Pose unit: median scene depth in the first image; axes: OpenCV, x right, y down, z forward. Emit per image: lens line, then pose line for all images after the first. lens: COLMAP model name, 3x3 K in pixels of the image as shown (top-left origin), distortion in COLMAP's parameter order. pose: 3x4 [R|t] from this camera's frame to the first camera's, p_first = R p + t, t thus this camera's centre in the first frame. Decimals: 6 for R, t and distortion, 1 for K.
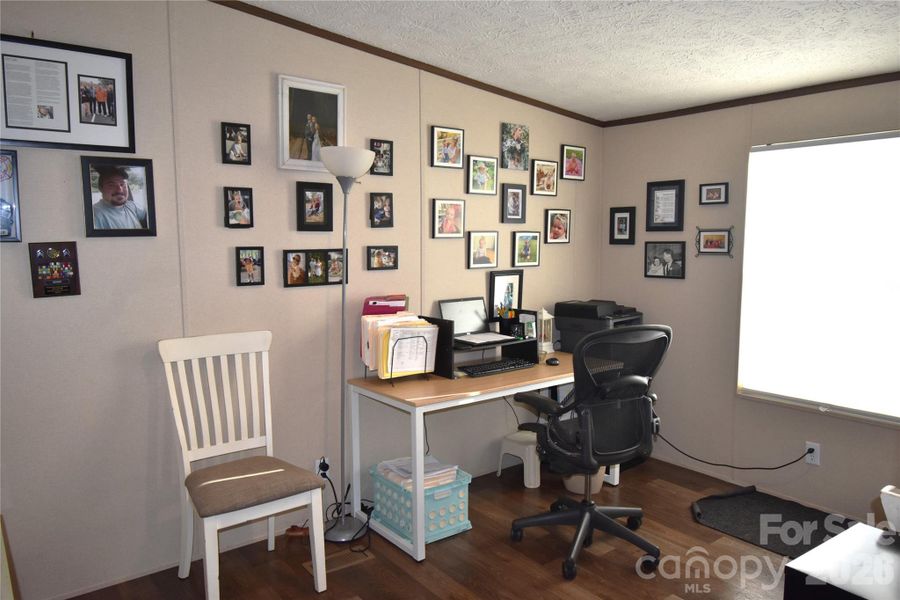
lens RADIAL K [[638.1, 0, 450.0], [0, 638.1, 300.0], [0, 0, 1]] dist [0.009343, -0.023798]
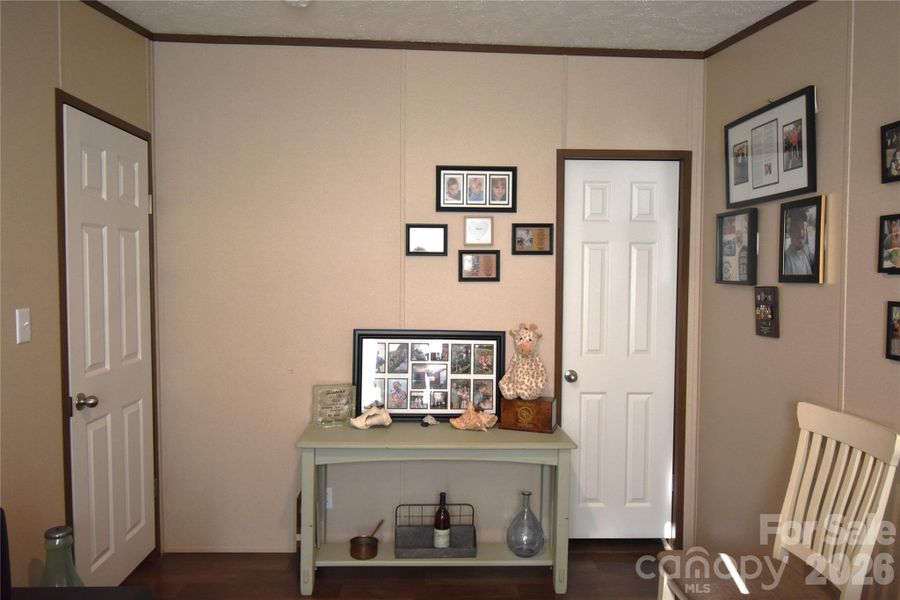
lens RADIAL K [[638.1, 0, 450.0], [0, 638.1, 300.0], [0, 0, 1]] dist [0.009343, -0.023798]
pose [[-0.586190, 0.039654, -0.809202, 0.396992], [-0.082457, 0.990695, 0.108280, -0.095920], [0.805966, 0.130197, -0.577466, 0.813577]]
